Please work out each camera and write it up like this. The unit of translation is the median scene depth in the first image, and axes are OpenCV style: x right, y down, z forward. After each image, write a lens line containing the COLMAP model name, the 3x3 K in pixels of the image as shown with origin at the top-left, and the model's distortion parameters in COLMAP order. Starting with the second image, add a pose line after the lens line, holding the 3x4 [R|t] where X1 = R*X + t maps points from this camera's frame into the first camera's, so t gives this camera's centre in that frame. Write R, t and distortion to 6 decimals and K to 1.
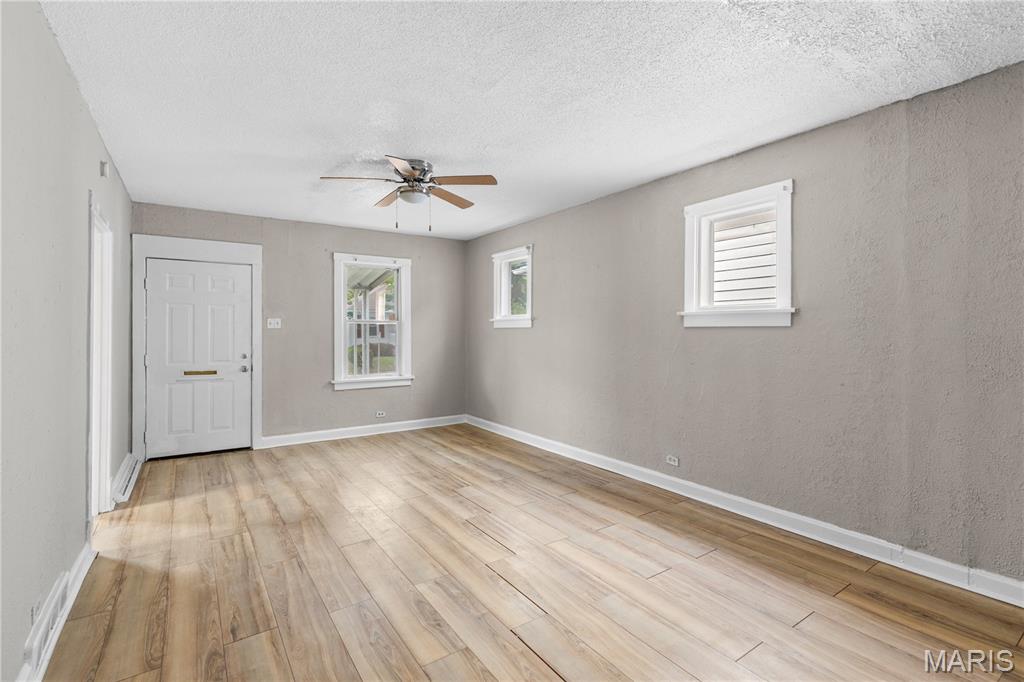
lens RADIAL K [[468.9, 0, 518.1], [0, 468.9, 333.4], [0, 0, 1]] dist [0.006270, -0.001239]
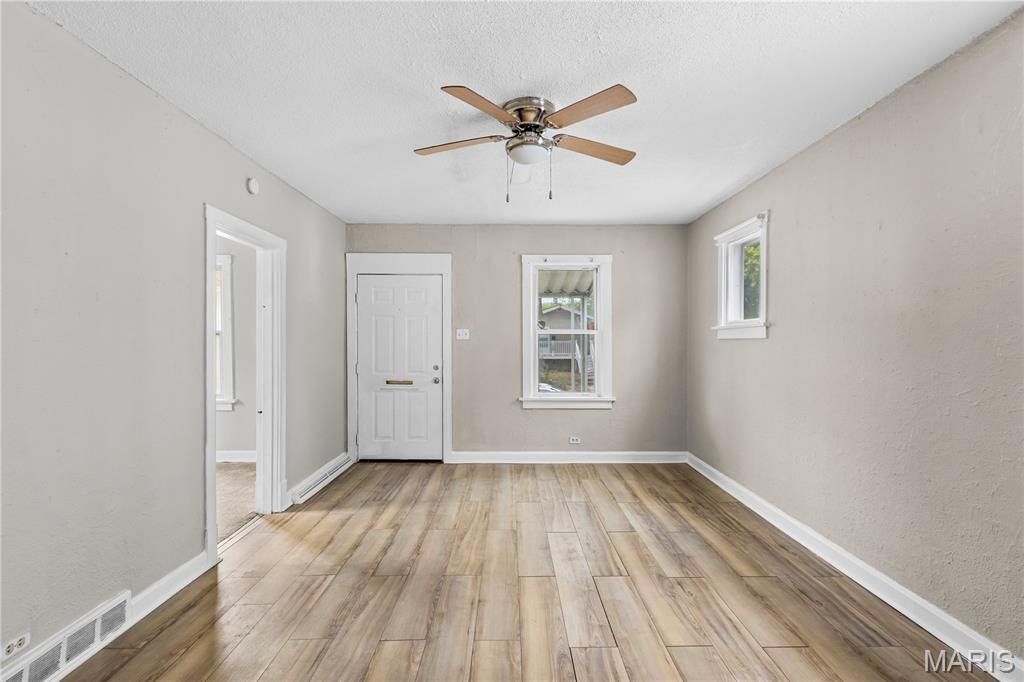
lens RADIAL K [[468.9, 0, 519.5], [0, 468.9, 344.4], [0, 0, 1]] dist [0.006270, -0.001239]
pose [[0.833109, 0.006868, -0.553066, 0.120800], [-0.005804, 0.999976, 0.003674, -0.005339], [0.553079, 0.000149, 0.833129, 0.306126]]
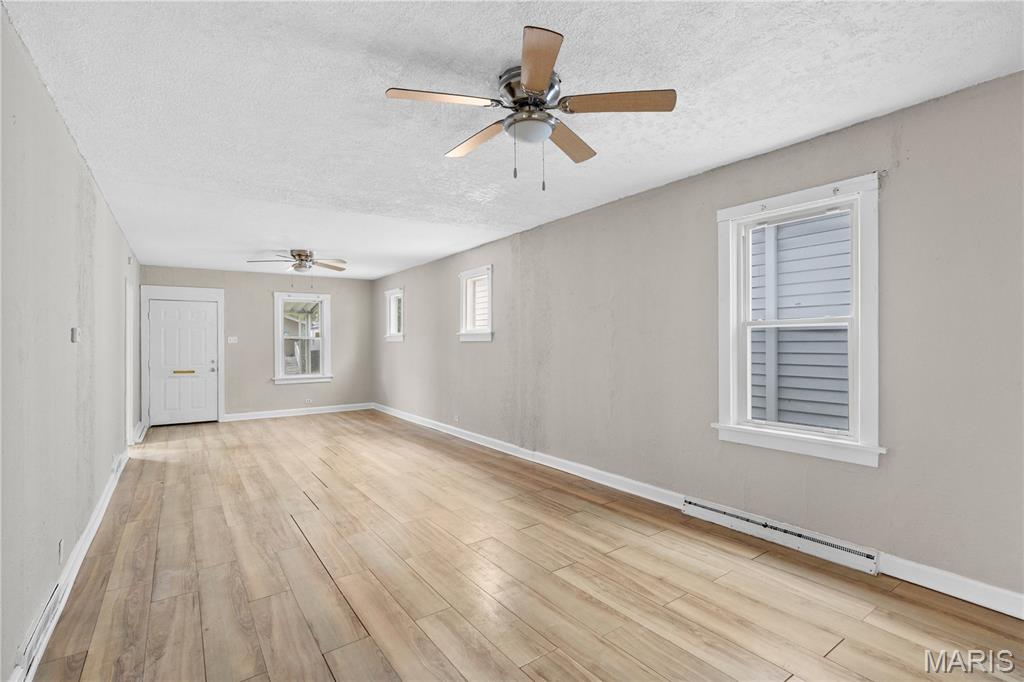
lens RADIAL K [[468.9, 0, 508.0], [0, 468.9, 345.7], [0, 0, 1]] dist [0.006270, -0.001239]
pose [[0.999982, -0.005580, -0.002257, 0.429147], [0.005580, 0.999984, -0.000281, 0.003454], [0.002258, 0.000268, 0.999997, -0.593370]]
